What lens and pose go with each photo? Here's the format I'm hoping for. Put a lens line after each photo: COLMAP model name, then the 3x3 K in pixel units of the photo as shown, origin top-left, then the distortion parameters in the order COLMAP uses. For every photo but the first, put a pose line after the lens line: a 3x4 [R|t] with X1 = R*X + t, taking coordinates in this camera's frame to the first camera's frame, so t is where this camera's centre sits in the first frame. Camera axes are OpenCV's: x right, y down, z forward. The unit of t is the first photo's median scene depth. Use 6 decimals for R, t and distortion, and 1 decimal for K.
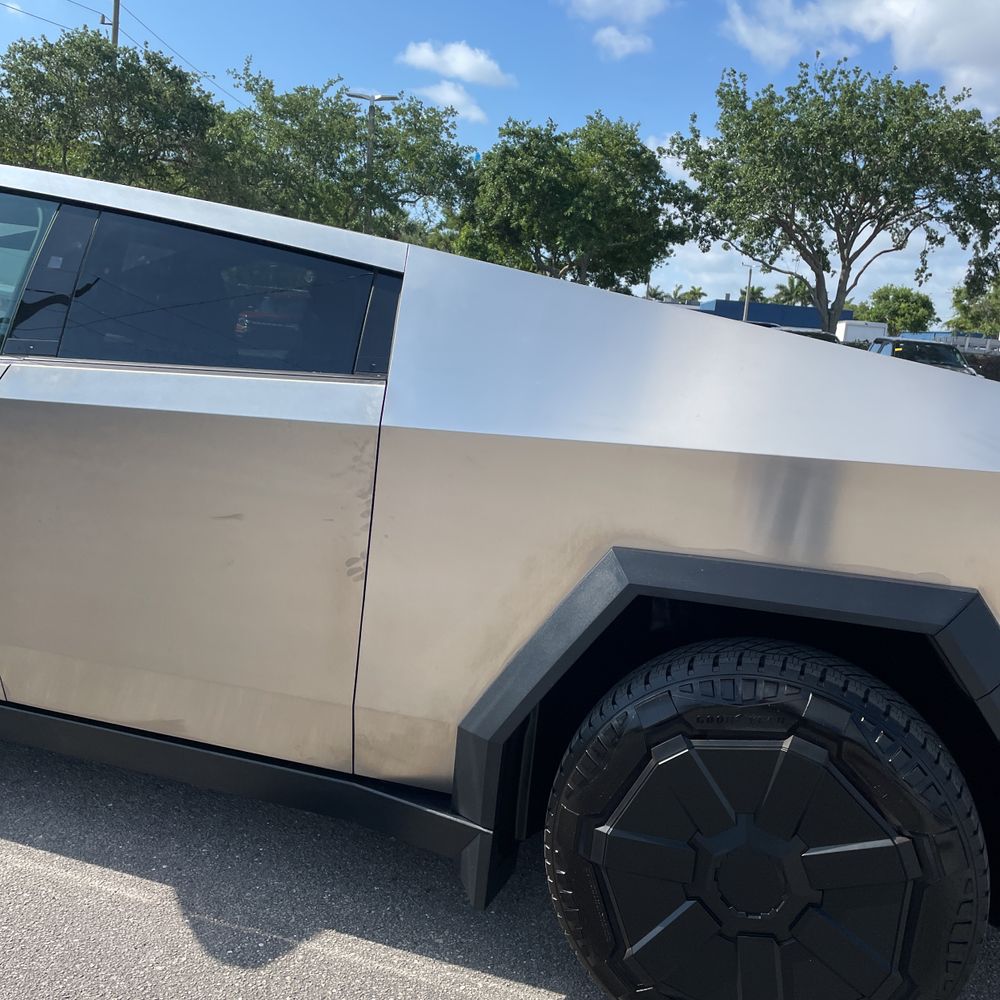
lens RADIAL K [[1037.6, 0, 507.1], [0, 1037.6, 472.1], [0, 0, 1]] dist [0.044571, -0.076610]
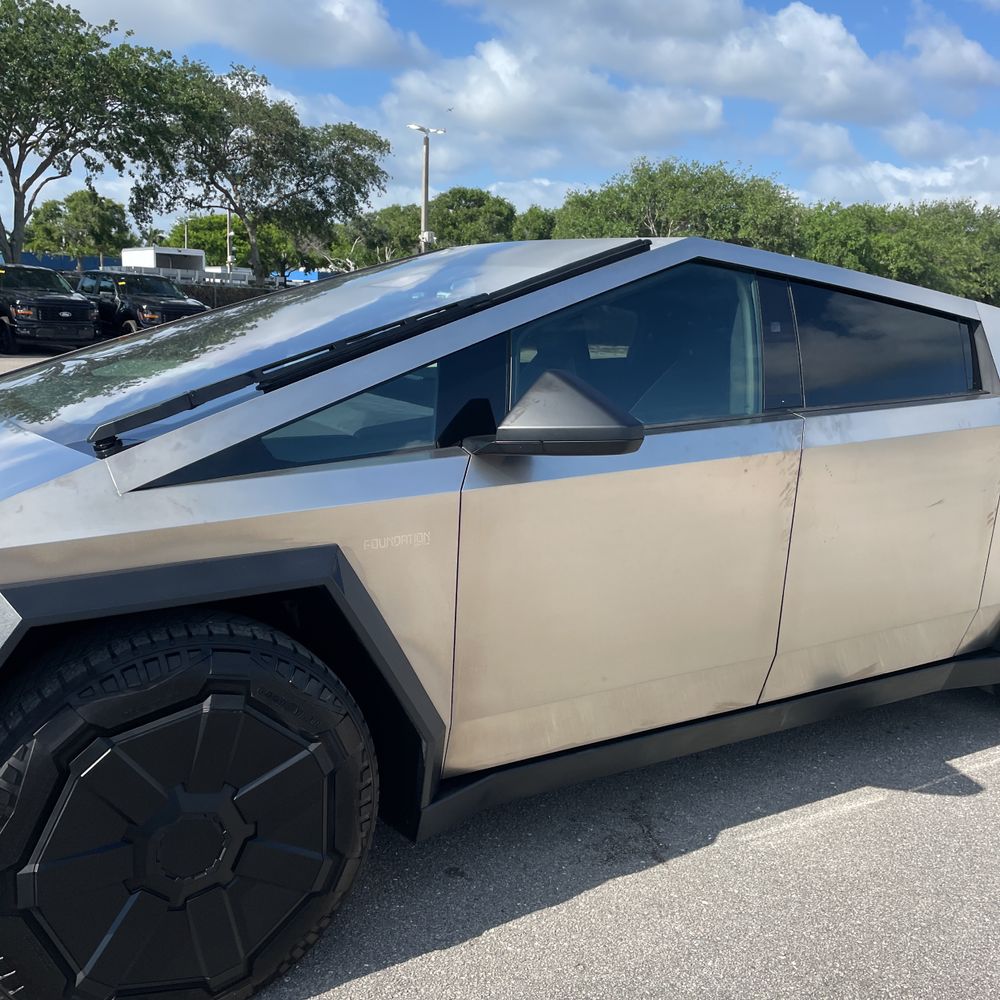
lens RADIAL K [[1009.5, 0, 483.6], [0, 1009.5, 499.2], [0, 0, 1]] dist [0.083291, -0.138105]
pose [[0.637575, -0.198899, 0.744270, -1.790110], [0.115017, 0.979845, 0.163325, -0.272391], [-0.761754, -0.018529, 0.647601, 0.610950]]
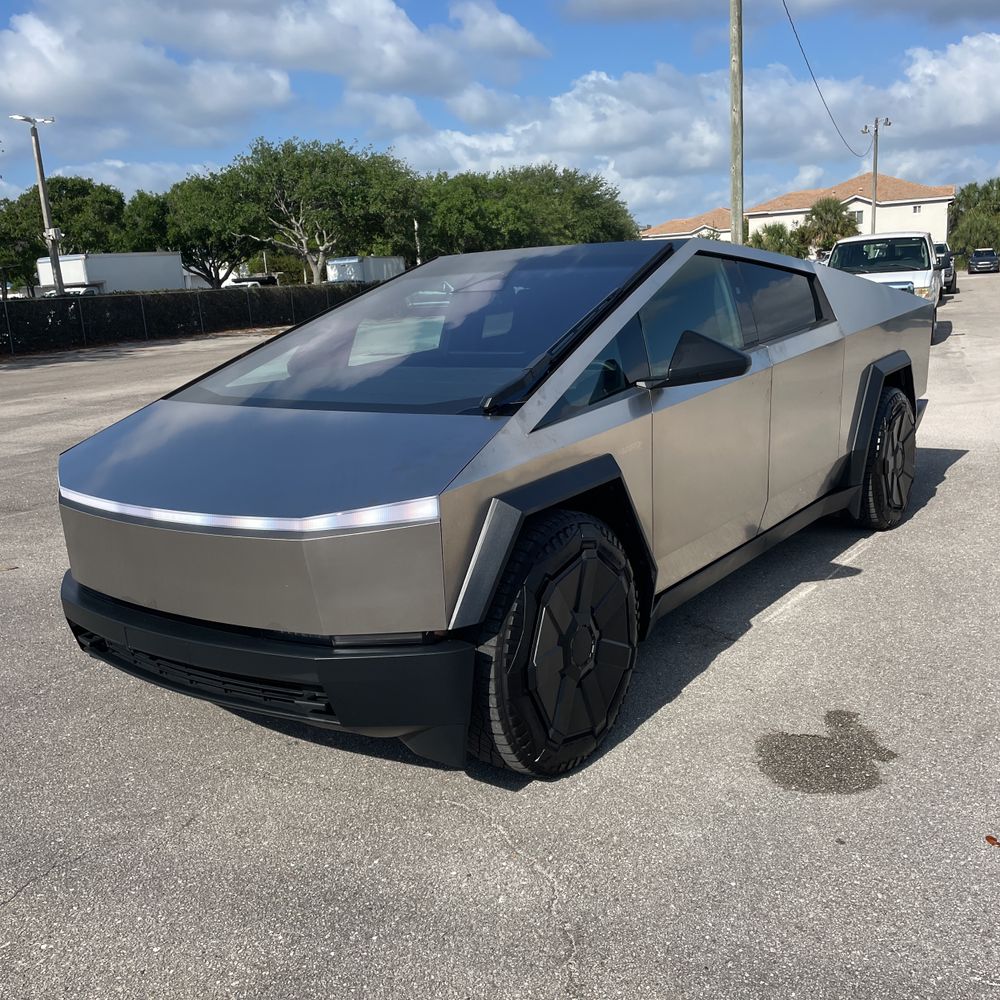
lens RADIAL K [[1037.6, 0, 507.1], [0, 1037.6, 472.1], [0, 0, 1]] dist [0.044571, -0.076610]
pose [[0.278680, -0.270487, 0.921507, -2.654088], [0.205318, 0.954115, 0.217966, -0.424920], [-0.938180, 0.128459, 0.321428, 0.984193]]
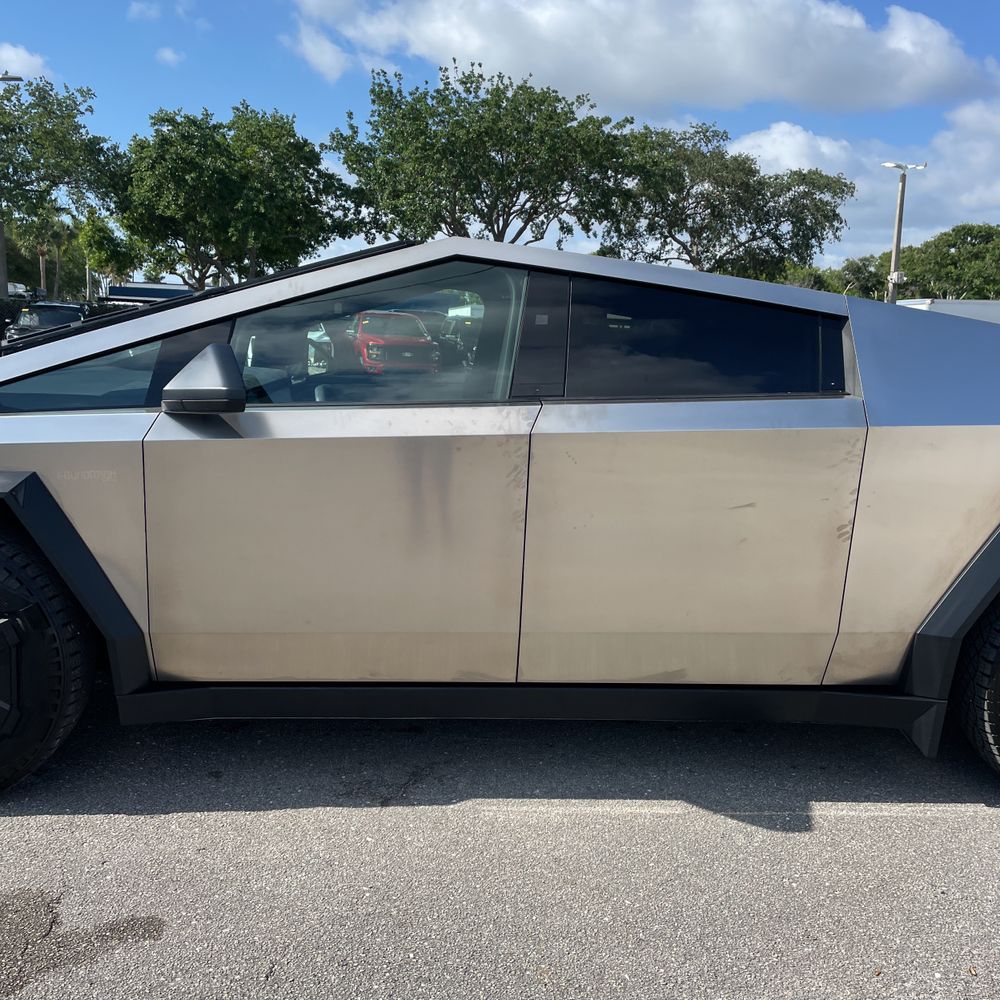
lens RADIAL K [[1002.3, 0, 507.1], [0, 1002.3, 504.4], [0, 0, 1]] dist [0.069814, -0.089520]
pose [[0.920745, -0.114855, 0.372877, -1.106641], [0.095586, 0.992969, 0.069827, -0.085143], [-0.378275, -0.028651, 0.925250, -0.064619]]
